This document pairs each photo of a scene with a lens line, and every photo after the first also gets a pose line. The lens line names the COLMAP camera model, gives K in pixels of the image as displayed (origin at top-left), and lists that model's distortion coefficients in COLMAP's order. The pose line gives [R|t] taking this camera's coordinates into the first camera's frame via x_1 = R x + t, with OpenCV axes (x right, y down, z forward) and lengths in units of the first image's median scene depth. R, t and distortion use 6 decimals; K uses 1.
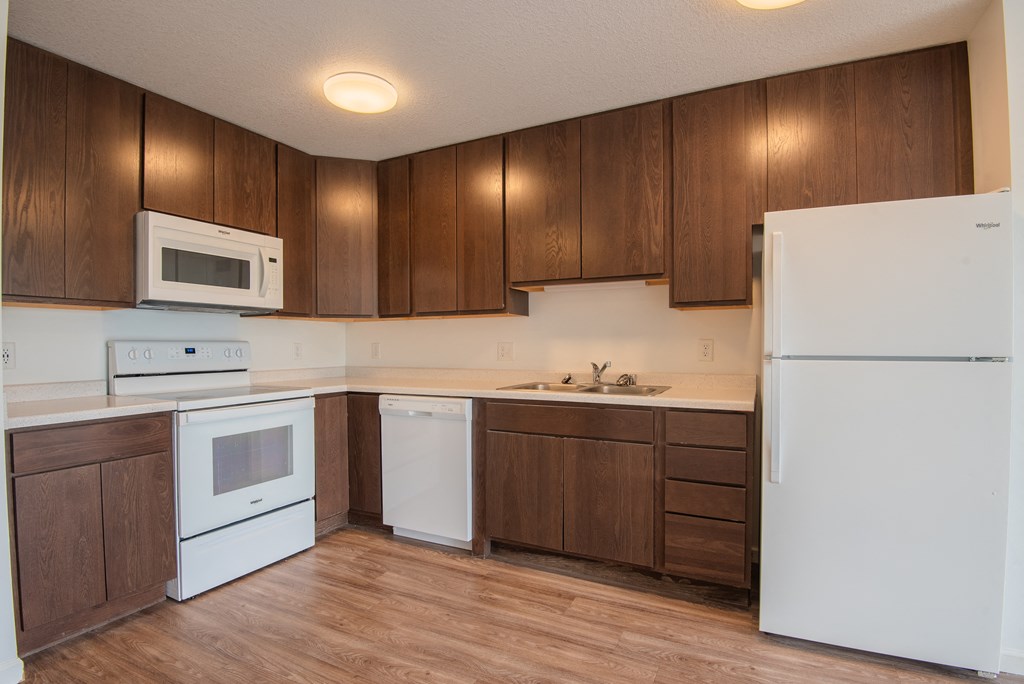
lens RADIAL K [[537.3, 0, 510.5], [0, 537.3, 343.2], [0, 0, 1]] dist [-0.005531, -0.000760]
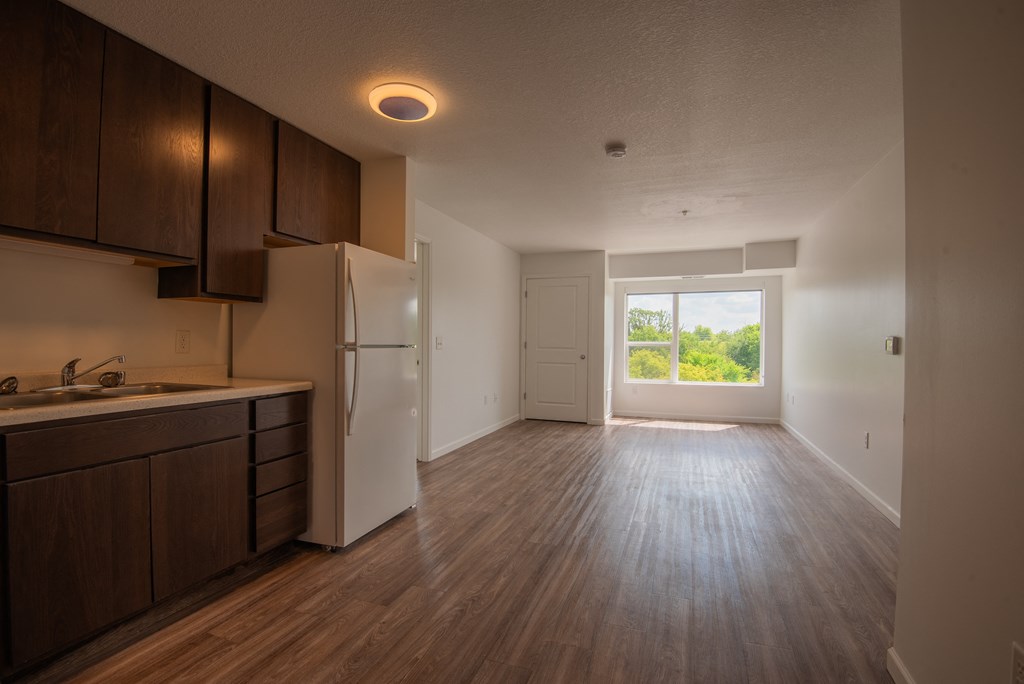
lens RADIAL K [[502.8, 0, 510.8], [0, 502.8, 342.6], [0, 0, 1]] dist [-0.000409, 0.000094]
pose [[-0.119437, -0.003437, 0.992836, -0.740381], [-0.012616, 0.999919, 0.001944, 0.006456], [-0.992762, -0.012293, -0.119471, 0.638741]]
